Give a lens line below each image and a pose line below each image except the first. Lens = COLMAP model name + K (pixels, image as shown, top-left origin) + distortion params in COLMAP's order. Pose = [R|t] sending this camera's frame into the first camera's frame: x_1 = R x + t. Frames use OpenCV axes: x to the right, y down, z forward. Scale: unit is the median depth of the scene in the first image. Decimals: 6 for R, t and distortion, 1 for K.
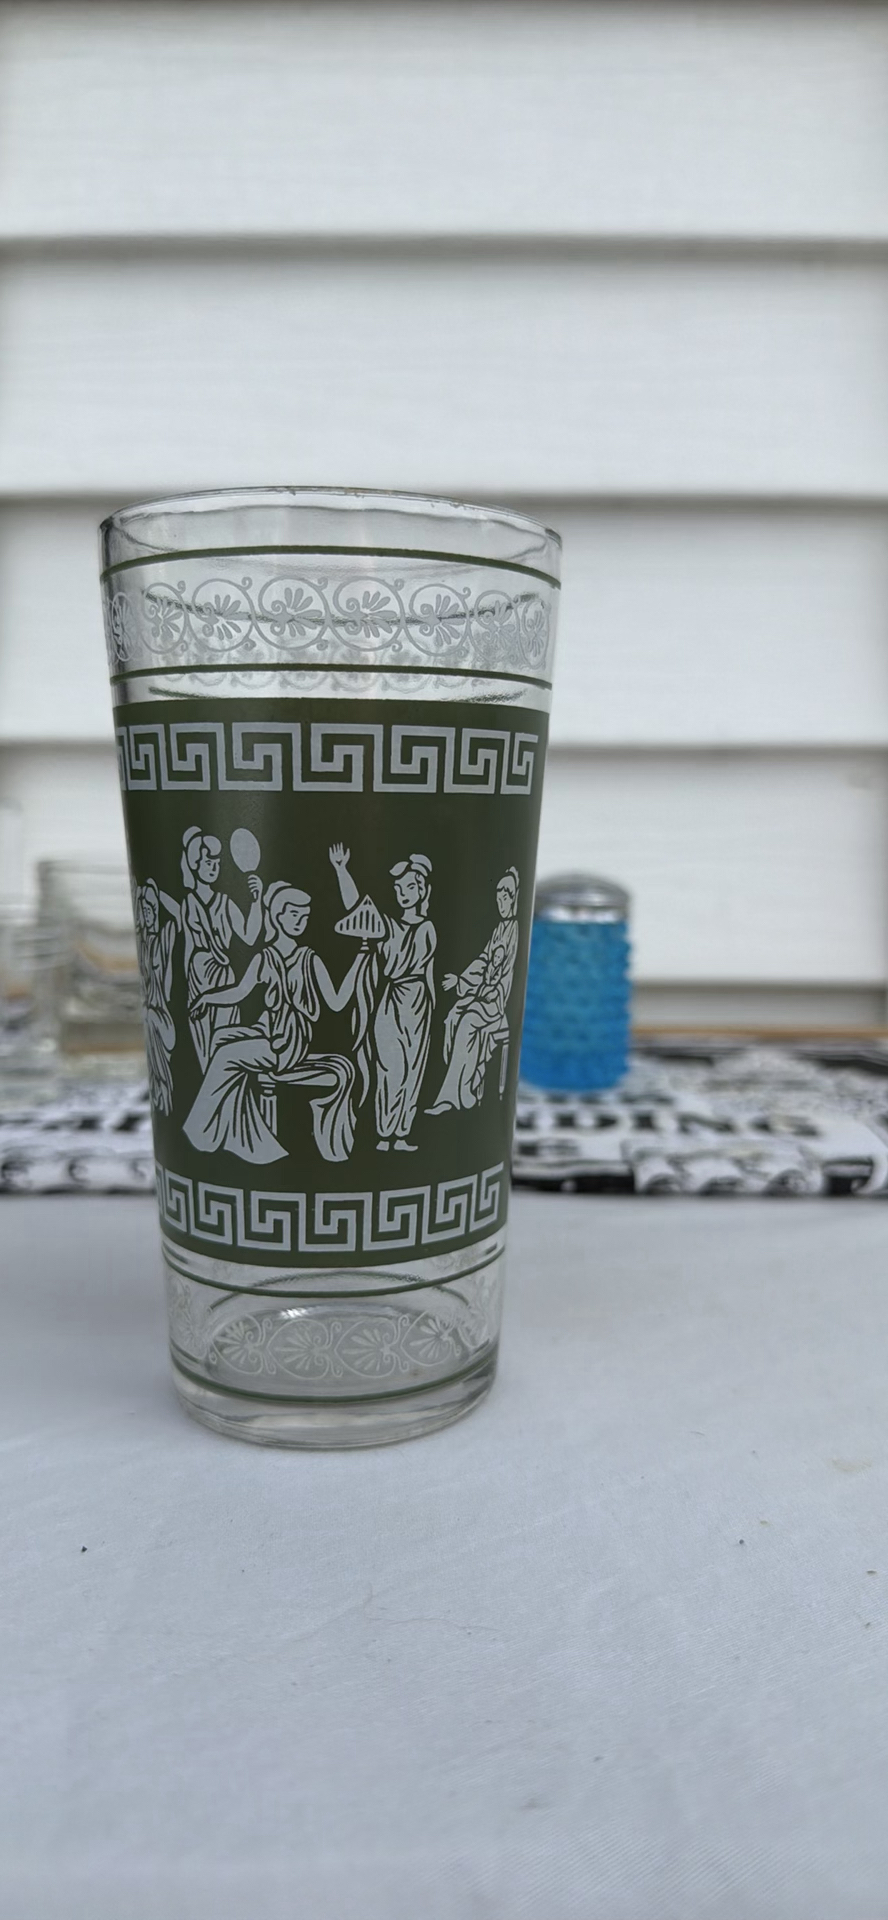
lens RADIAL K [[1342.0, 0, 444.0], [0, 1342.0, 960.0], [0, 0, 1]] dist [0.081828, -0.164702]
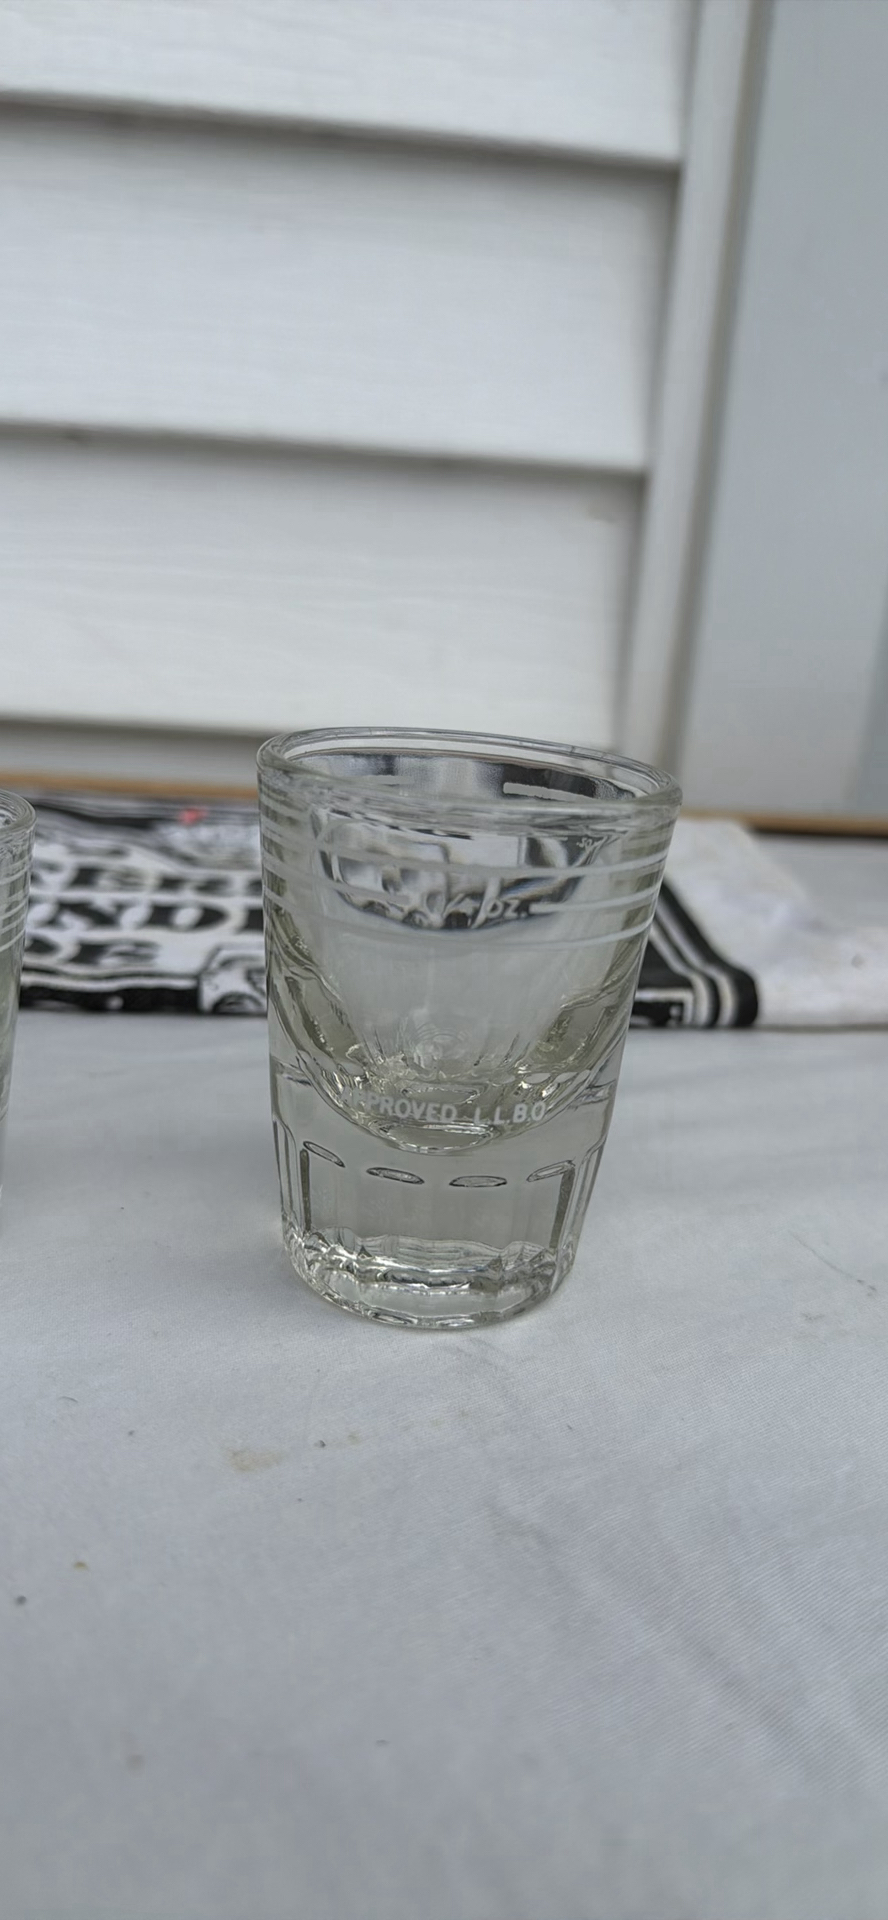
lens RADIAL K [[1351.8, 0, 444.0], [0, 1351.8, 960.0], [0, 0, 1]] dist [0.076882, -0.168195]
pose [[0.991610, 0.029530, 0.125845, 0.157760], [-0.052400, 0.981807, 0.182508, -0.011856], [-0.118166, -0.187571, 0.975117, 0.171501]]
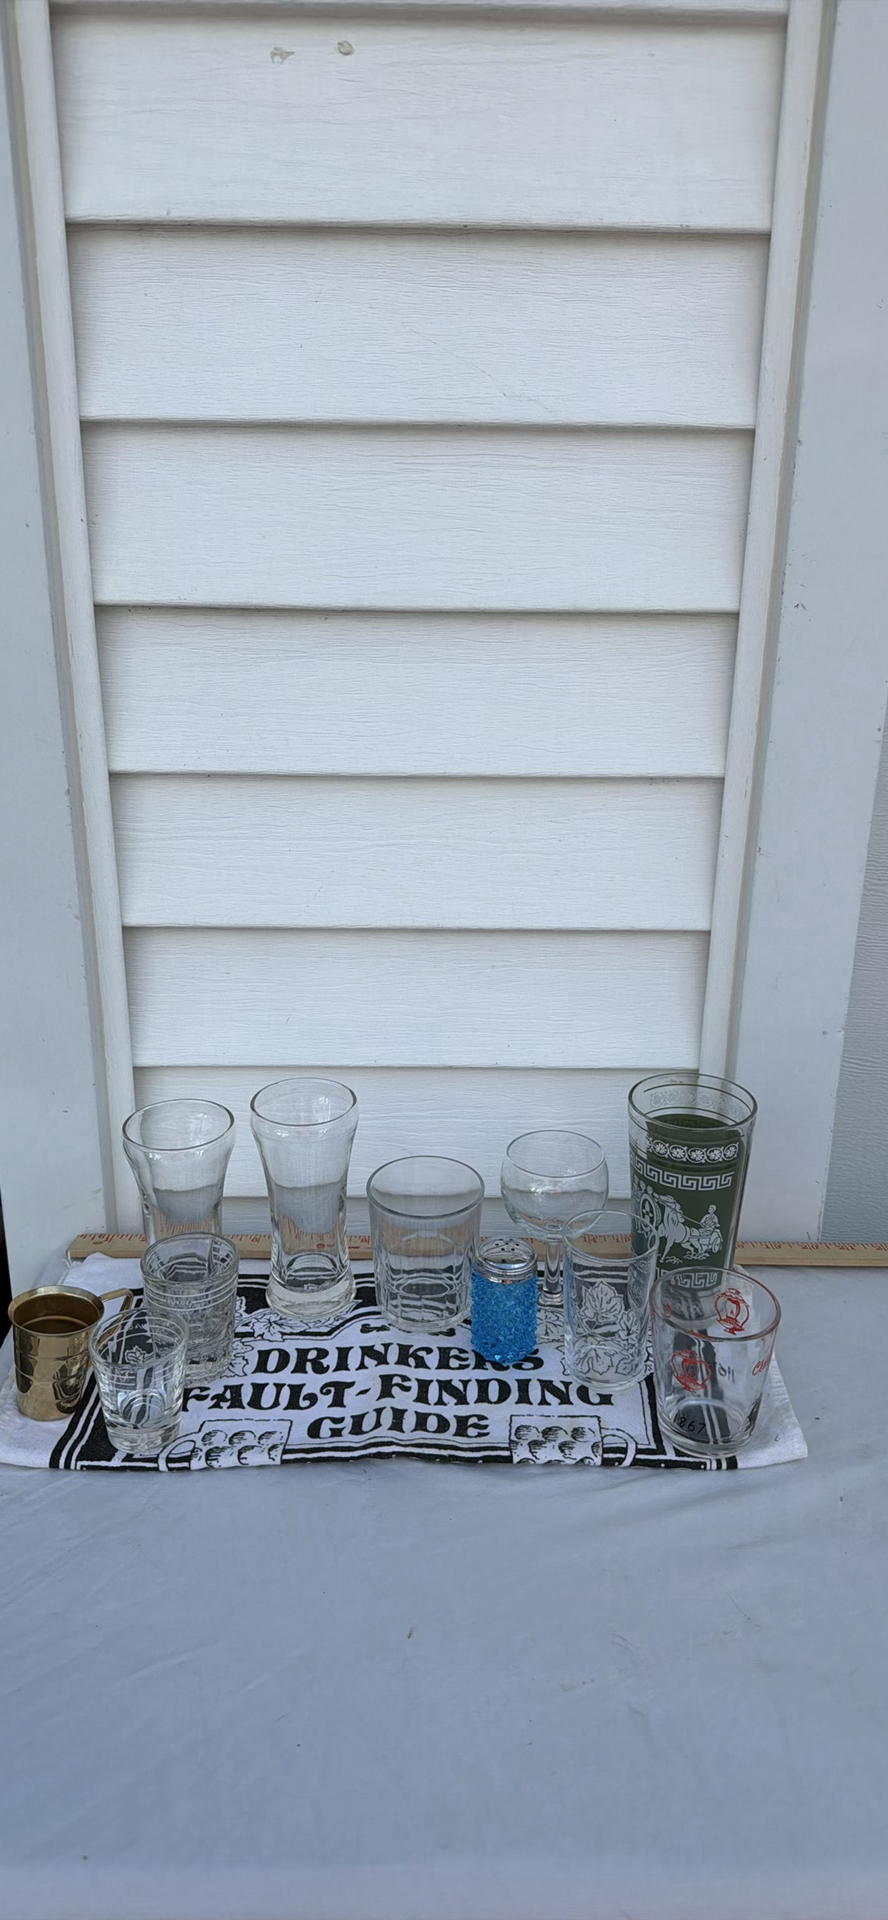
lens RADIAL K [[1313.2, 0, 444.0], [0, 1313.2, 960.0], [0, 0, 1]] dist [0.143036, -0.253518]
pose [[0.999762, -0.001354, 0.021767, -0.005636], [-0.003142, 0.978712, 0.205214, -0.872354], [-0.021581, -0.205234, 0.978475, -0.732486]]
